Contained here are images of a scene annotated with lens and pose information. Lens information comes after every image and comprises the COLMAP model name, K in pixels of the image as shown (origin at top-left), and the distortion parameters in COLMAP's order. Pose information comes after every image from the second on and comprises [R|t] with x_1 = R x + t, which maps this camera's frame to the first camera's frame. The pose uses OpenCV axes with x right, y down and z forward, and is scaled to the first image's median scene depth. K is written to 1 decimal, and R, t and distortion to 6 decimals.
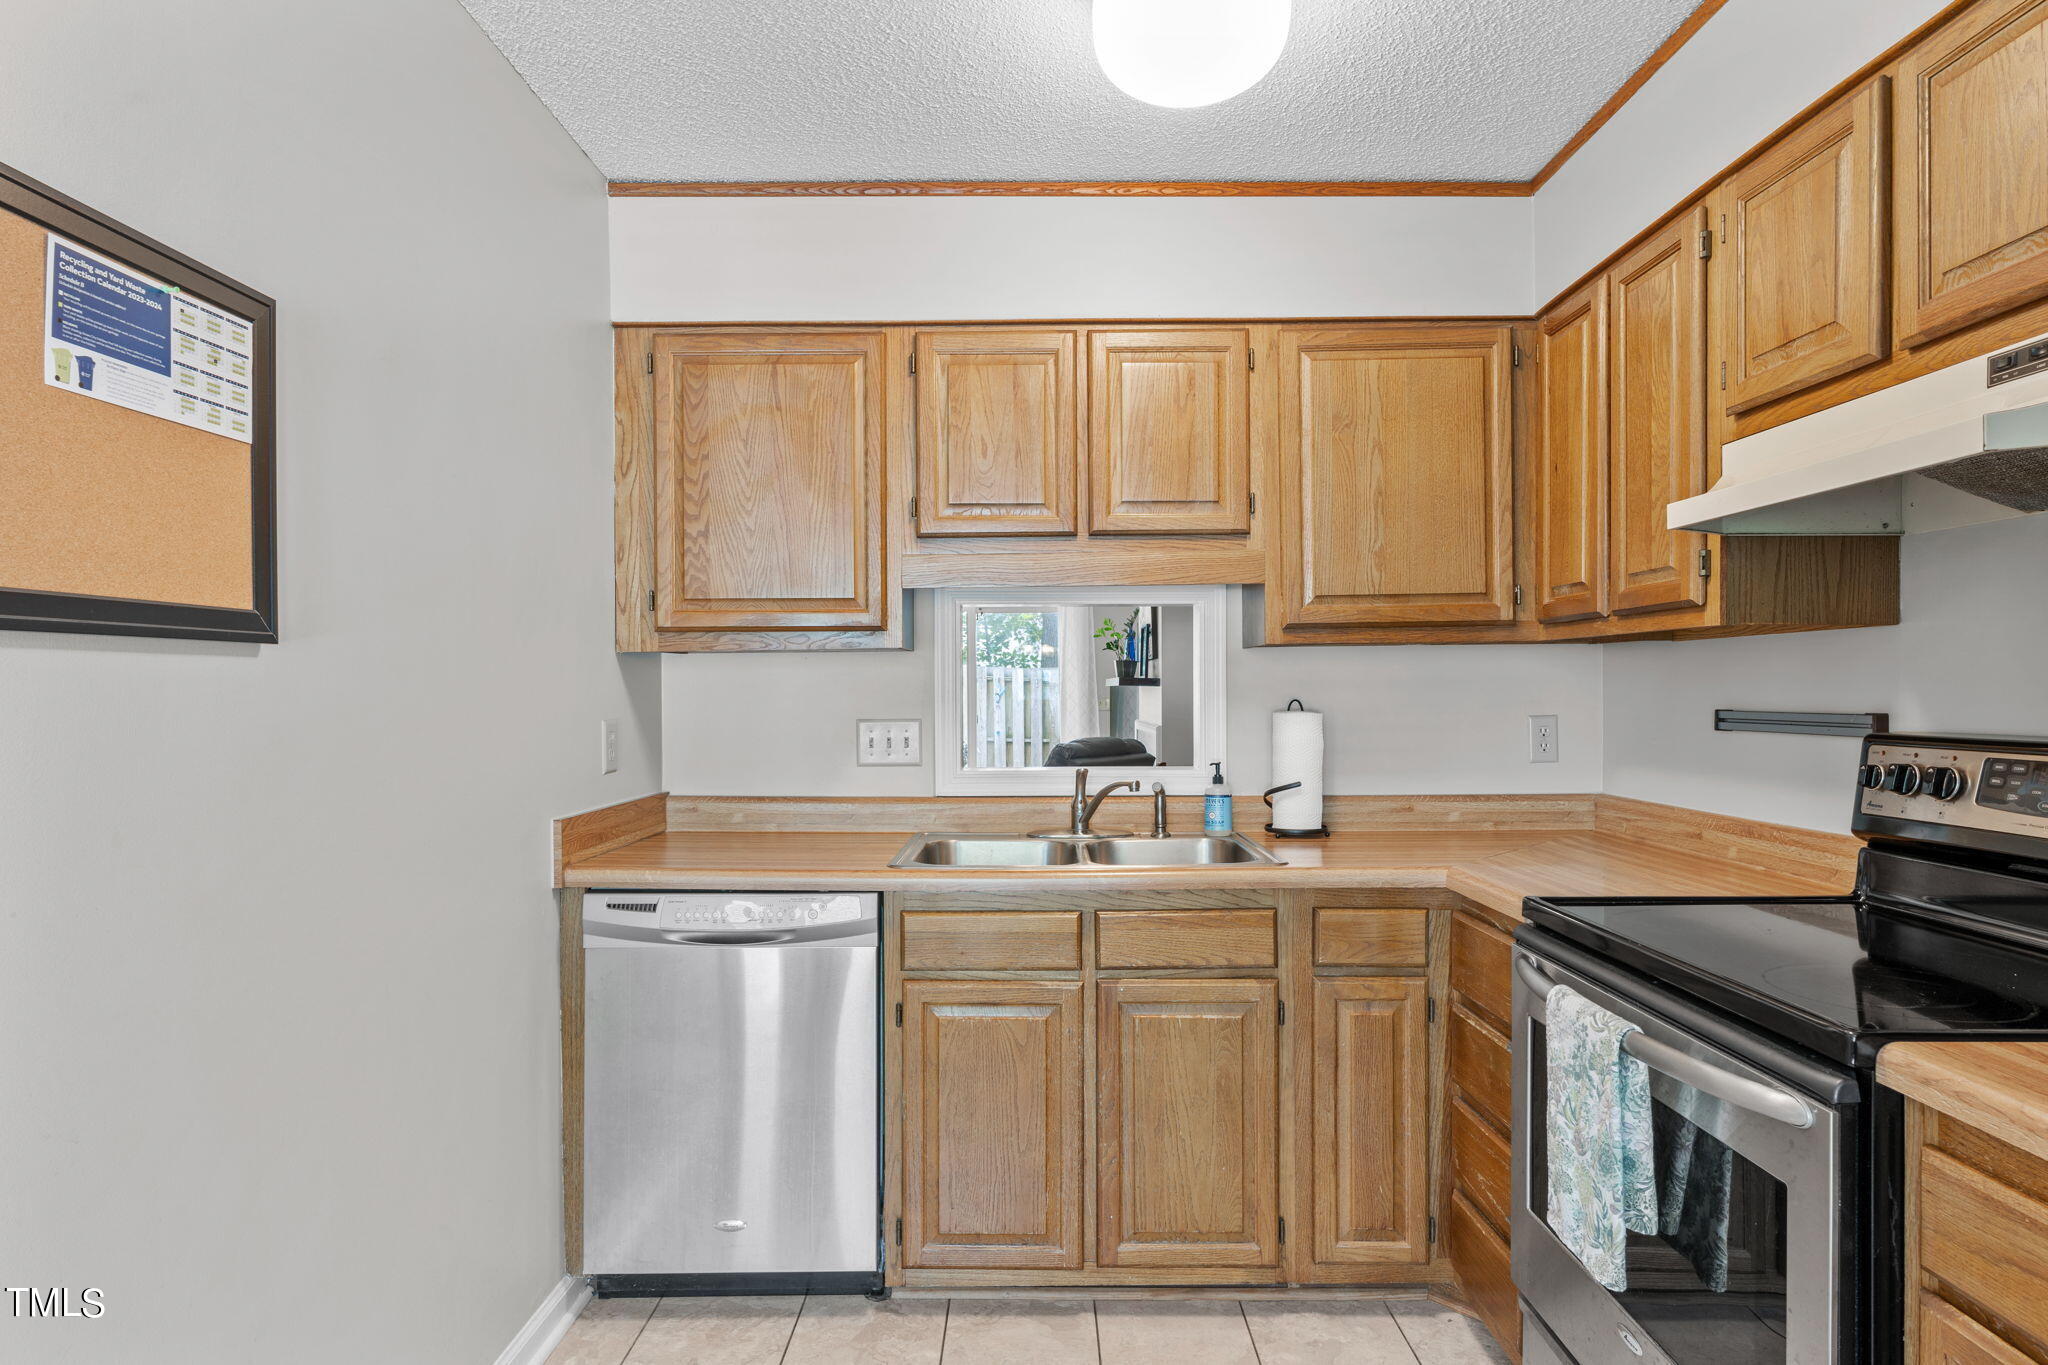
lens RADIAL K [[1098.9, 0, 1021.2], [0, 1098.9, 688.8], [0, 0, 1]] dist [-0.004326, 0.001052]
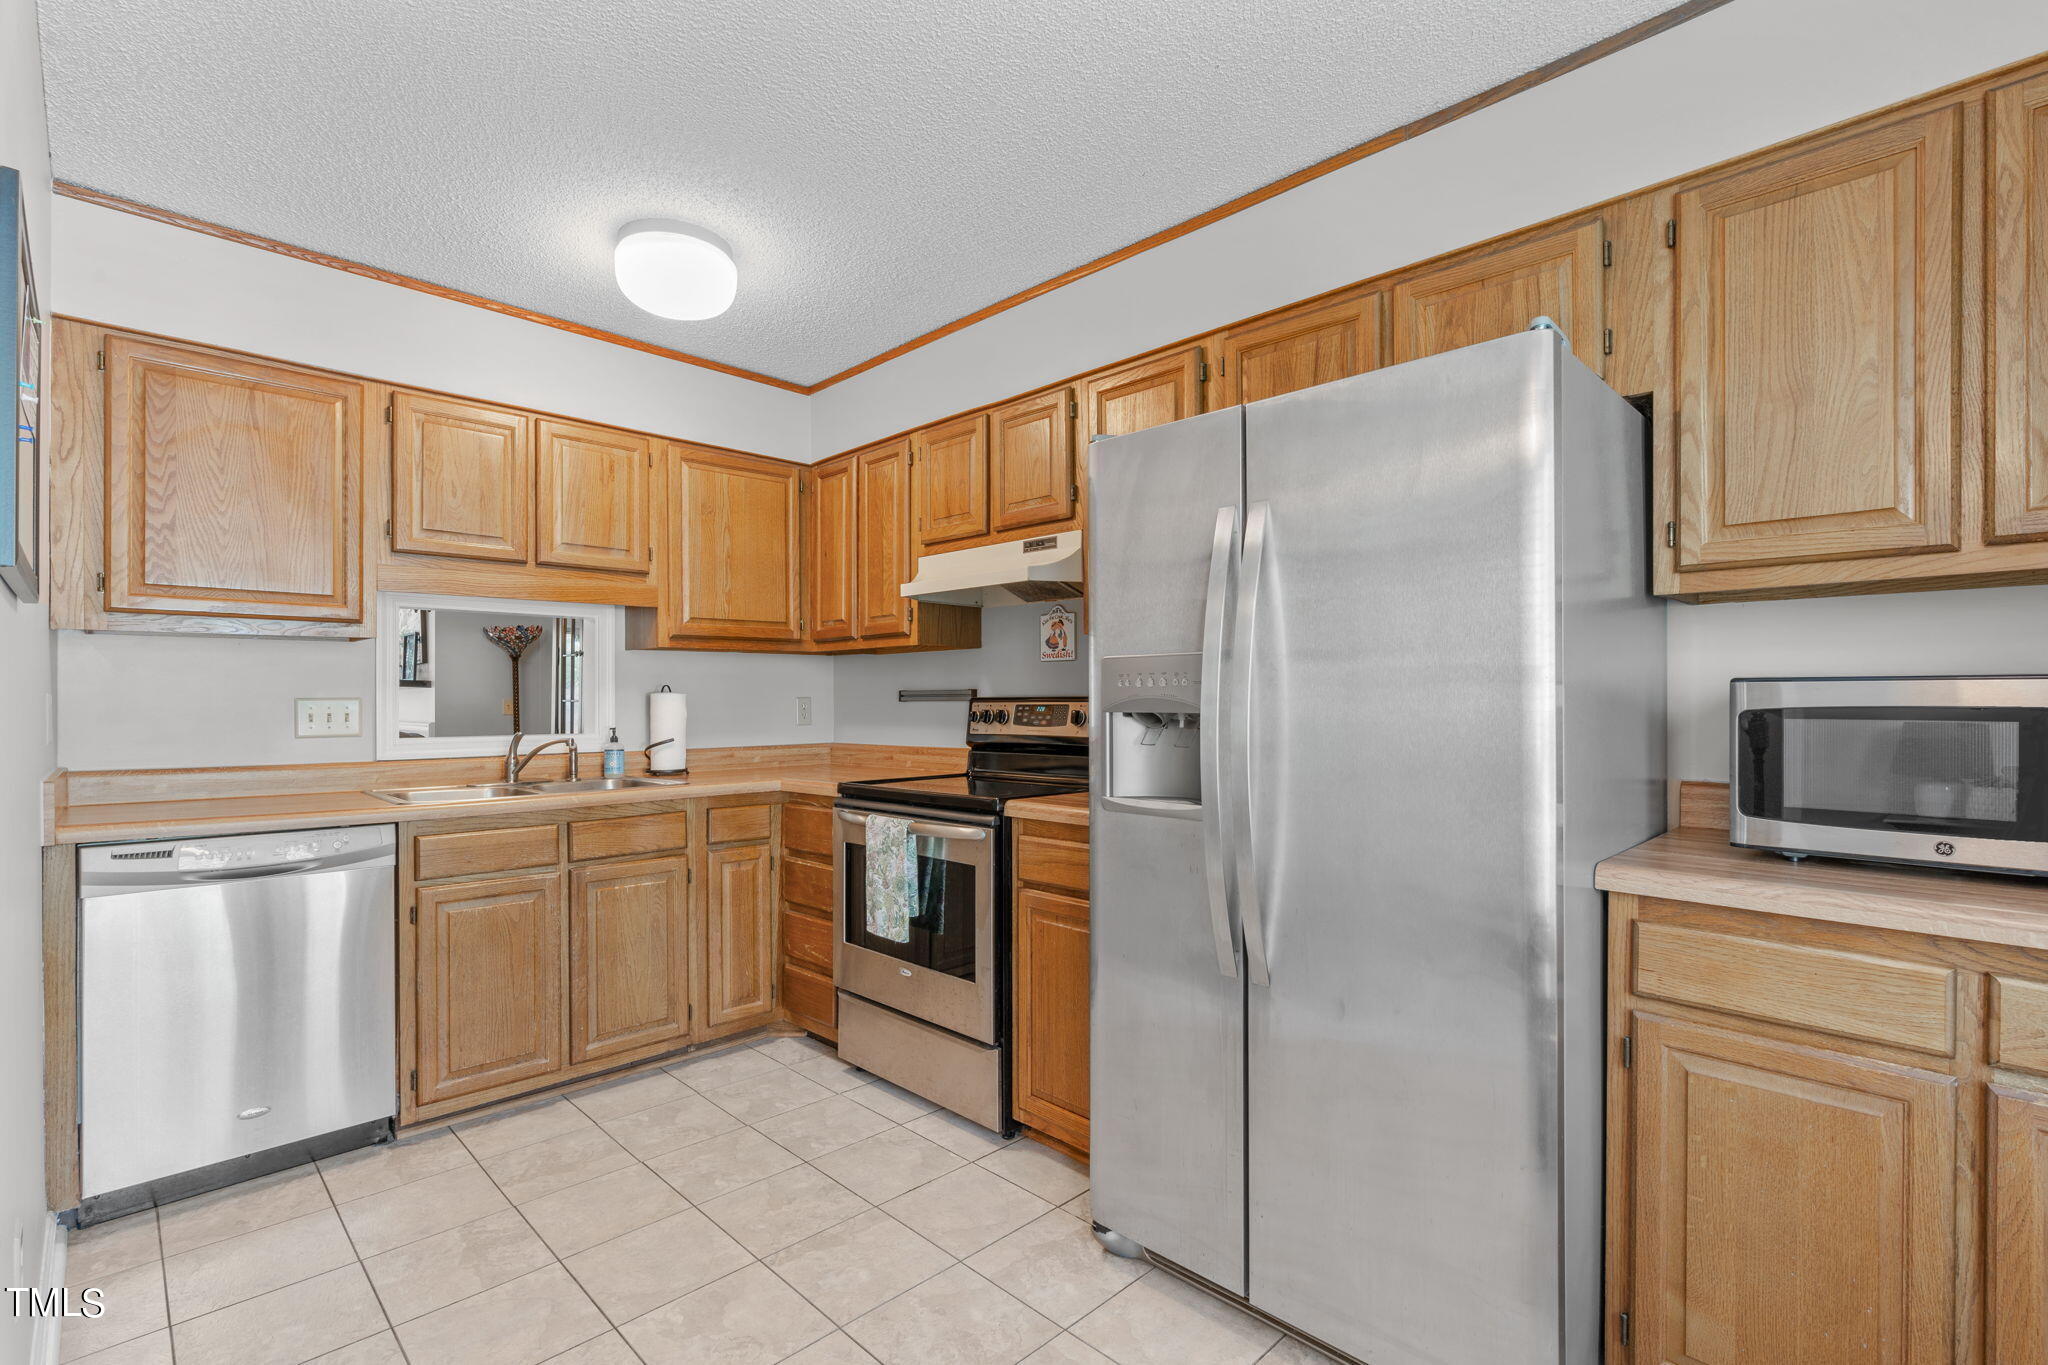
lens RADIAL K [[937.1, 0, 1021.9], [0, 937.1, 668.3], [0, 0, 1]] dist [-0.001583, 0.000081]
pose [[0.699584, 0.025588, 0.714092, -0.397462], [0.001285, 0.999312, -0.037067, 0.042450], [-0.714549, 0.026849, 0.699070, -0.303160]]
